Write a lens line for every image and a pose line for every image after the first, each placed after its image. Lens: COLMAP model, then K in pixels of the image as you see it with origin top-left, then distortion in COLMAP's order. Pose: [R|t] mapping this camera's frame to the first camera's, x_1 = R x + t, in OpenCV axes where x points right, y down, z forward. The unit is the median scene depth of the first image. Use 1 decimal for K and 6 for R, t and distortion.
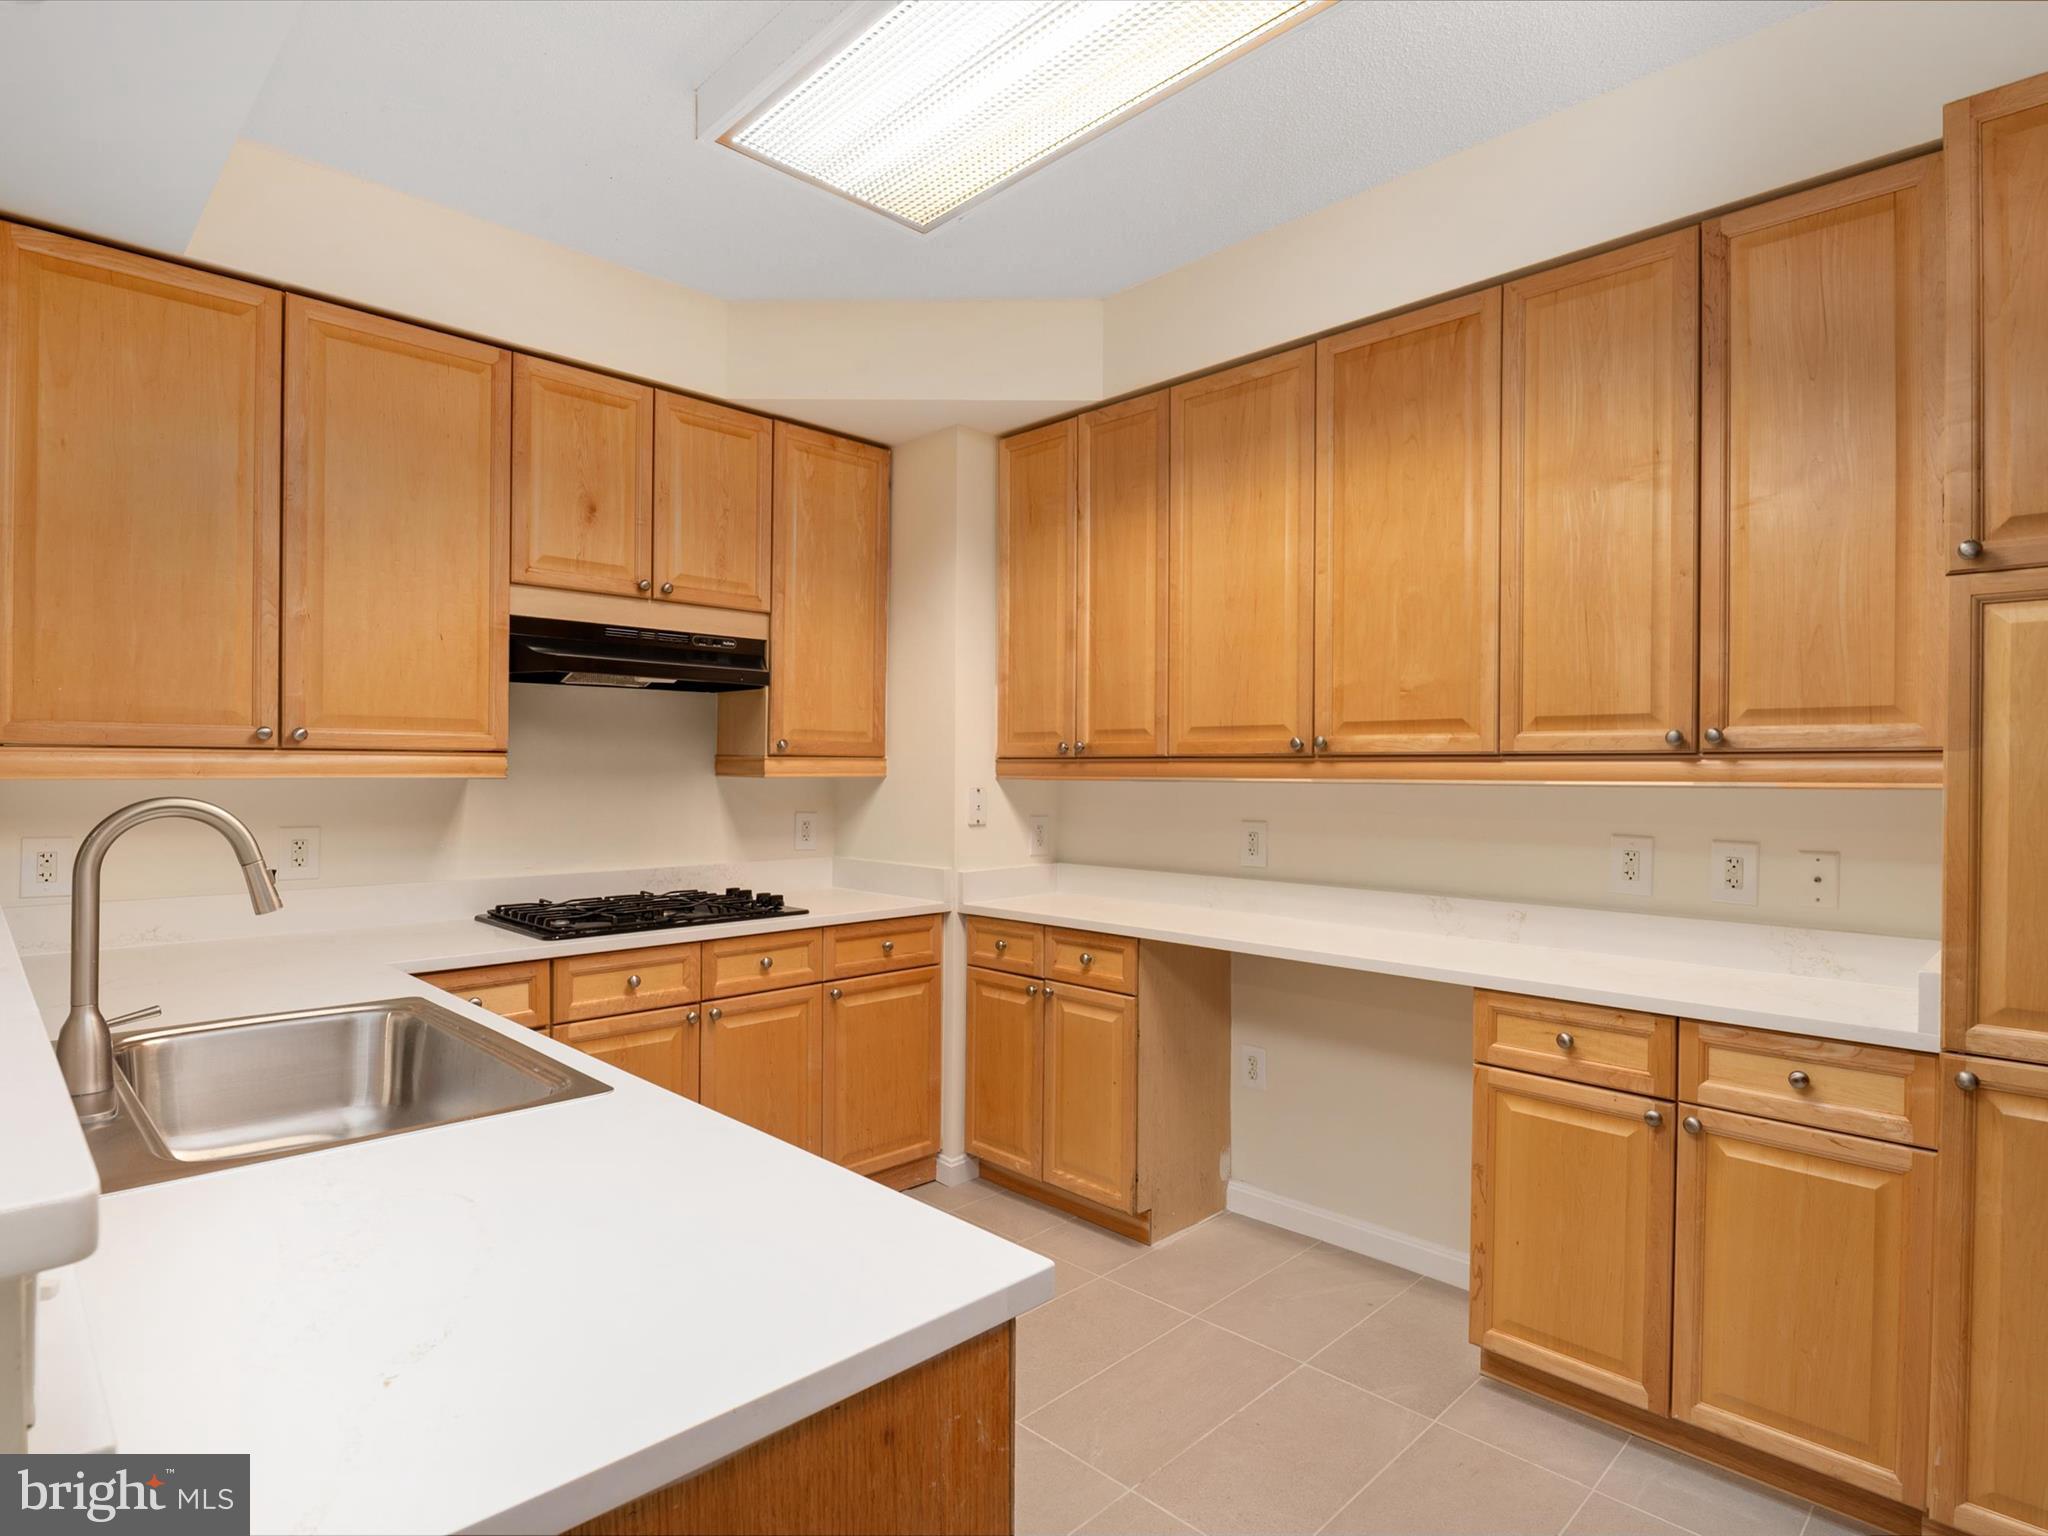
lens RADIAL K [[1094.1, 0, 1029.6], [0, 1094.1, 762.2], [0, 0, 1]] dist [0.000908, -0.000952]
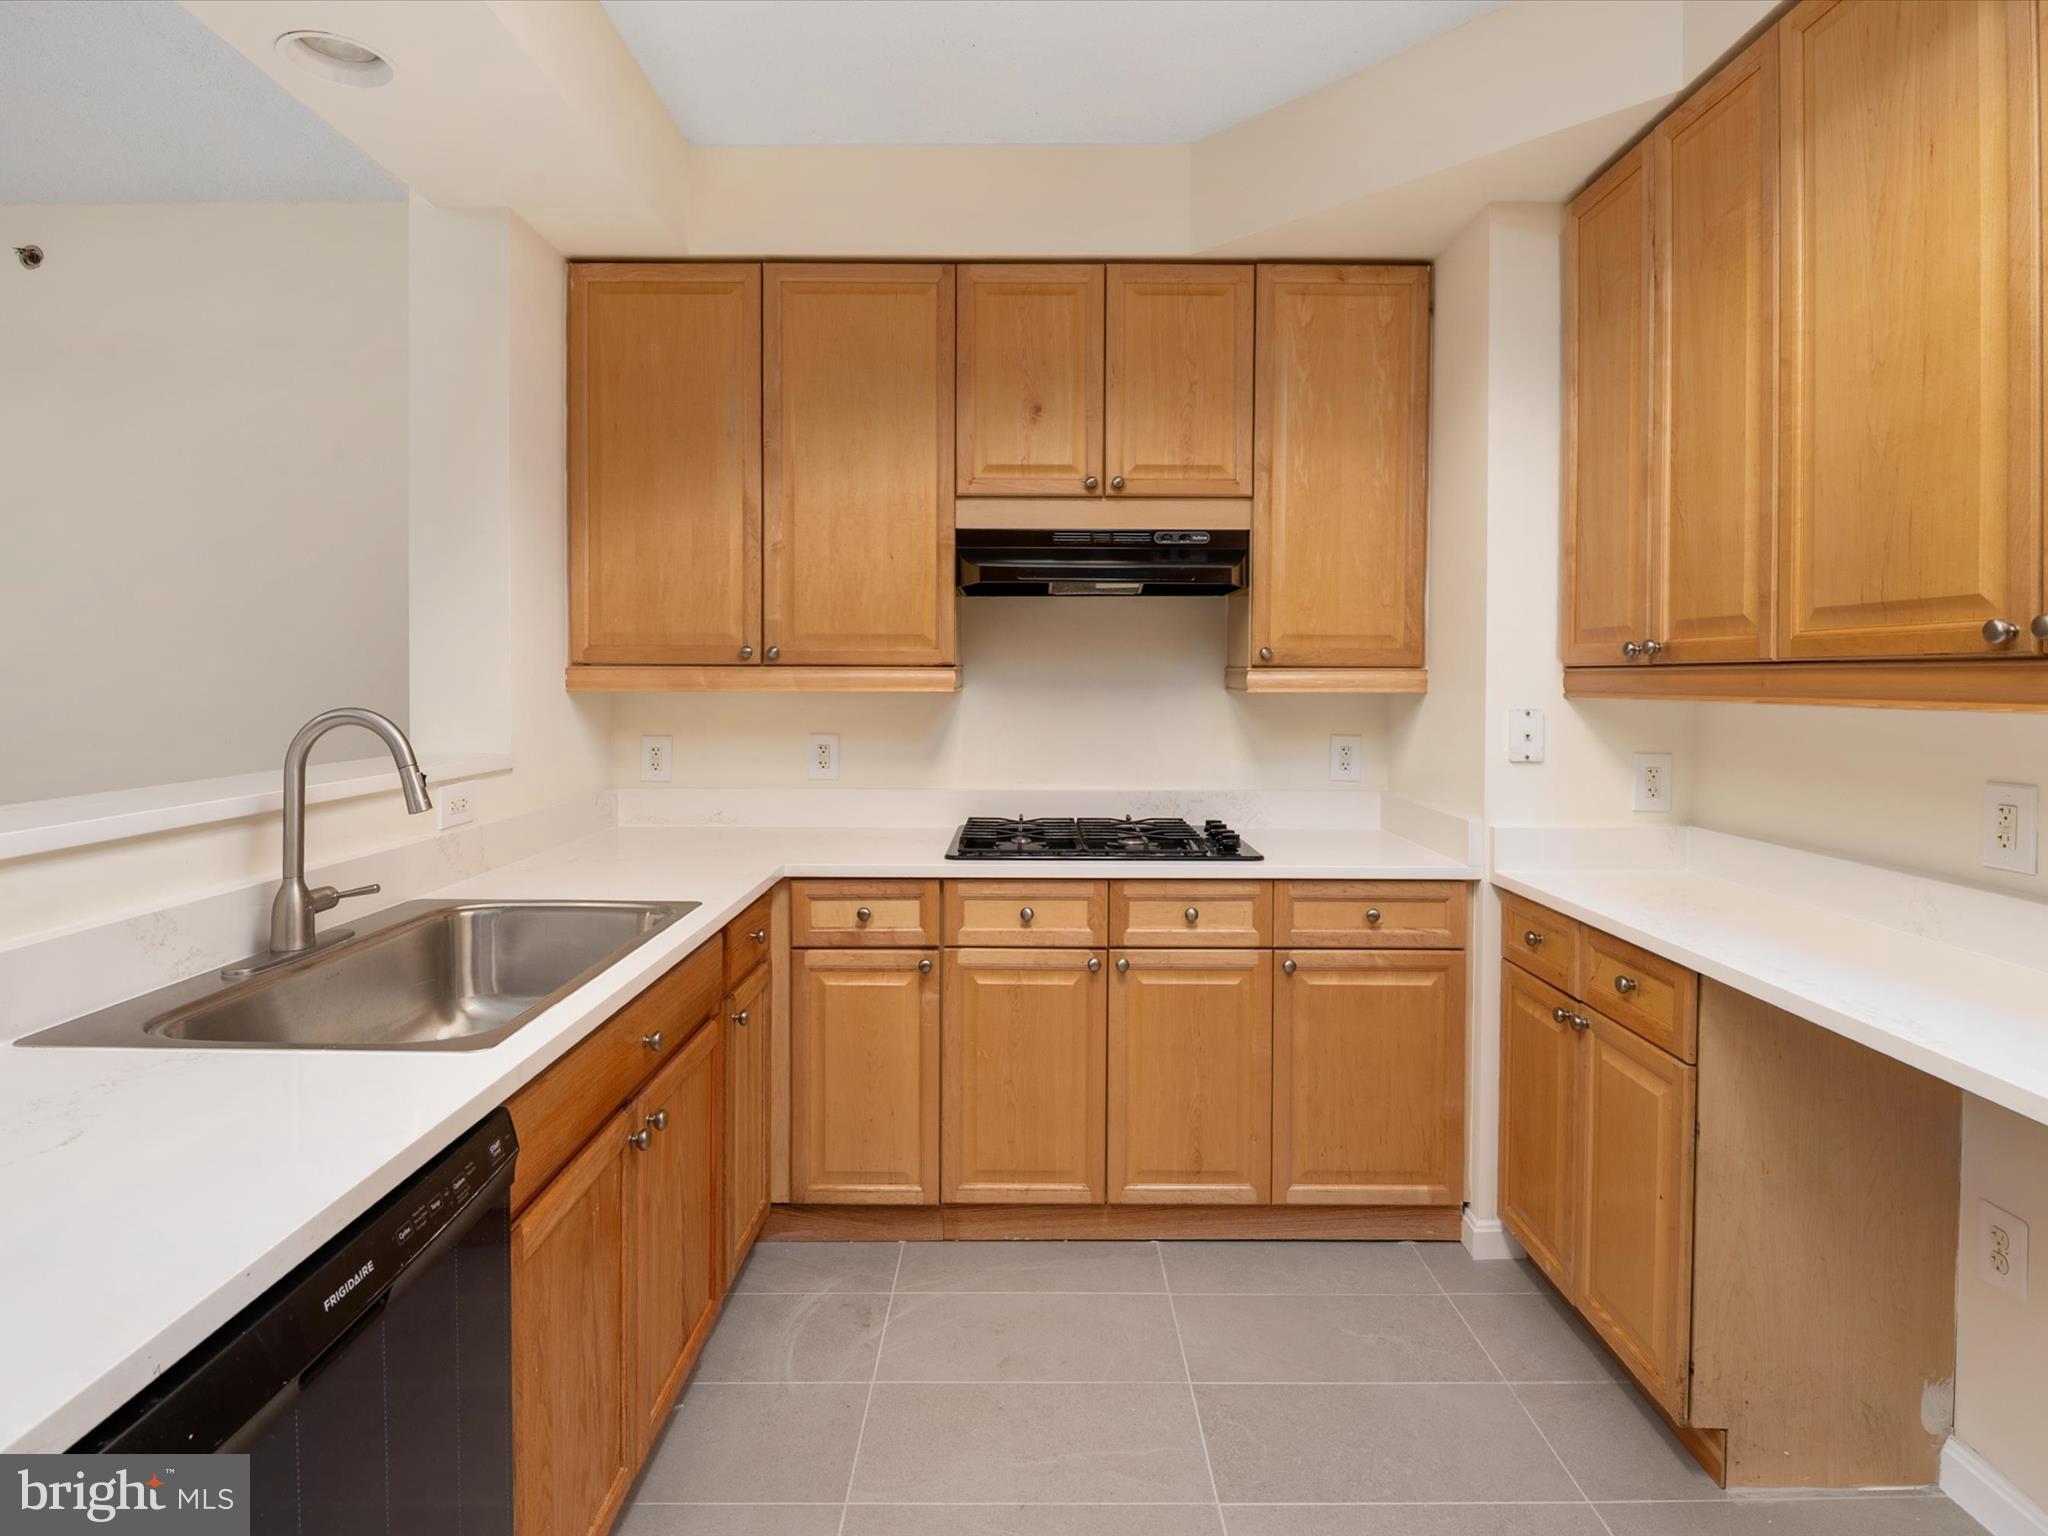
lens RADIAL K [[1076.2, 0, 1024.6], [0, 1076.2, 685.3], [0, 0, 1]] dist [-0.001142, -0.002557]
pose [[0.708104, 0.002386, -0.706104, 0.241124], [0.004423, 0.999960, 0.007814, 0.000998], [0.706095, -0.008656, 0.708065, 0.315971]]
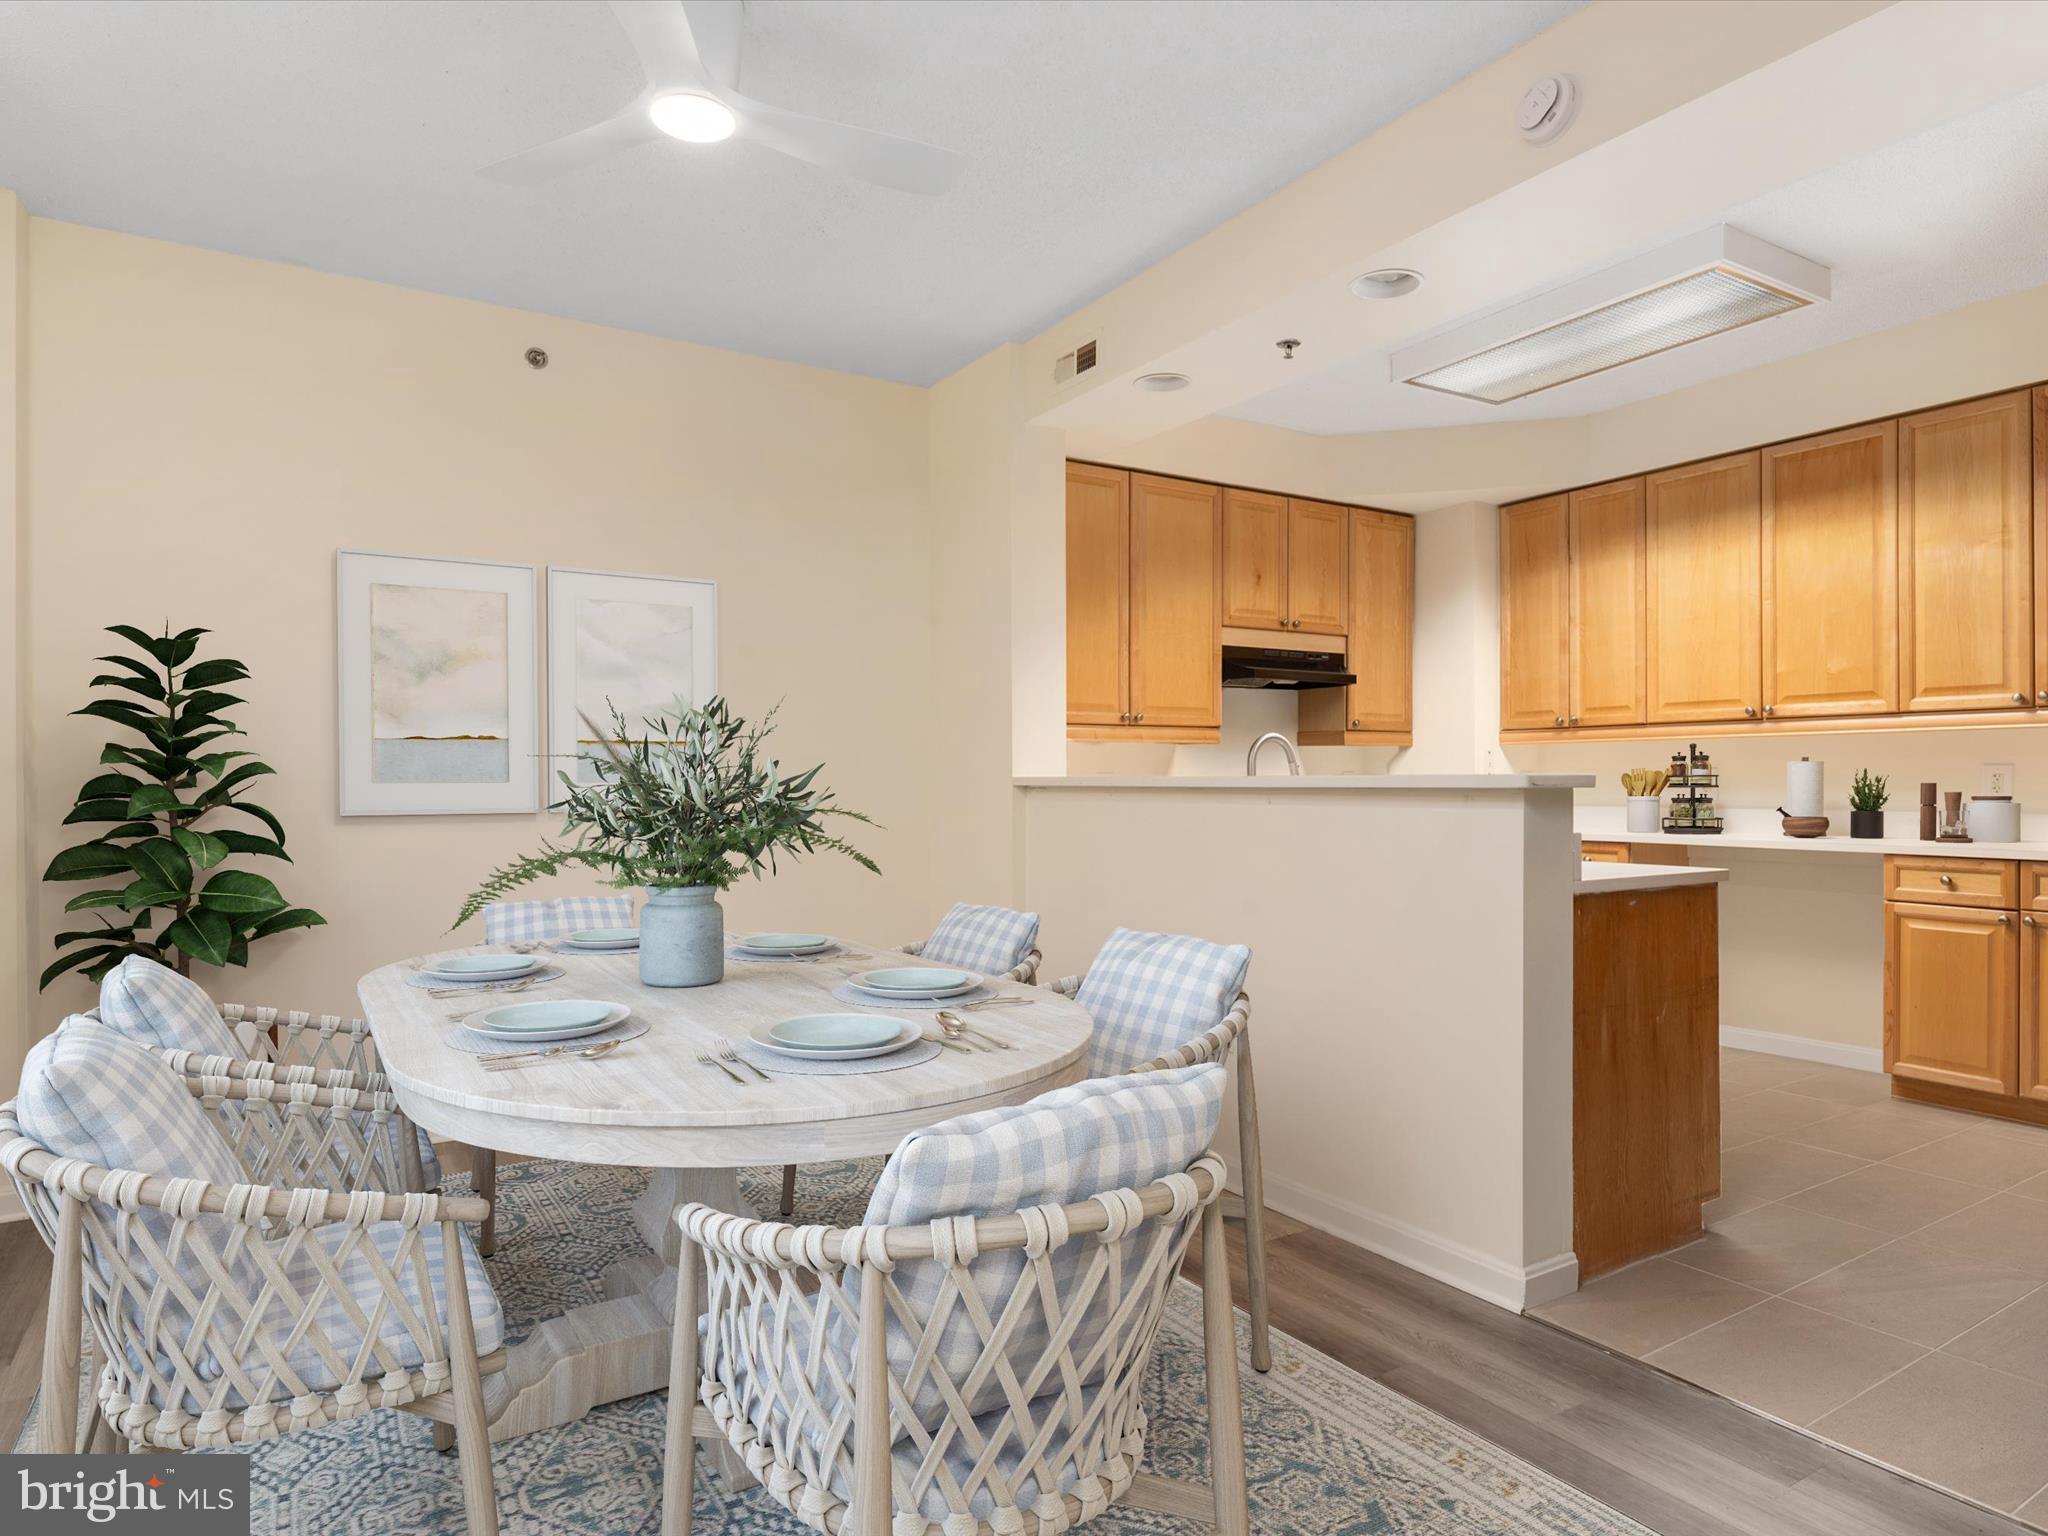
lens RADIAL K [[1203.4, 0, 1024.0], [0, 1203.4, 768.0], [0, 0, 1]] dist [0.001033, -0.000915]
pose [[0.974153, -0.012187, -0.225558, -0.325577], [0.011818, 0.999926, -0.002988, 0.049724], [0.225578, 0.000246, 0.974225, -0.775427]]
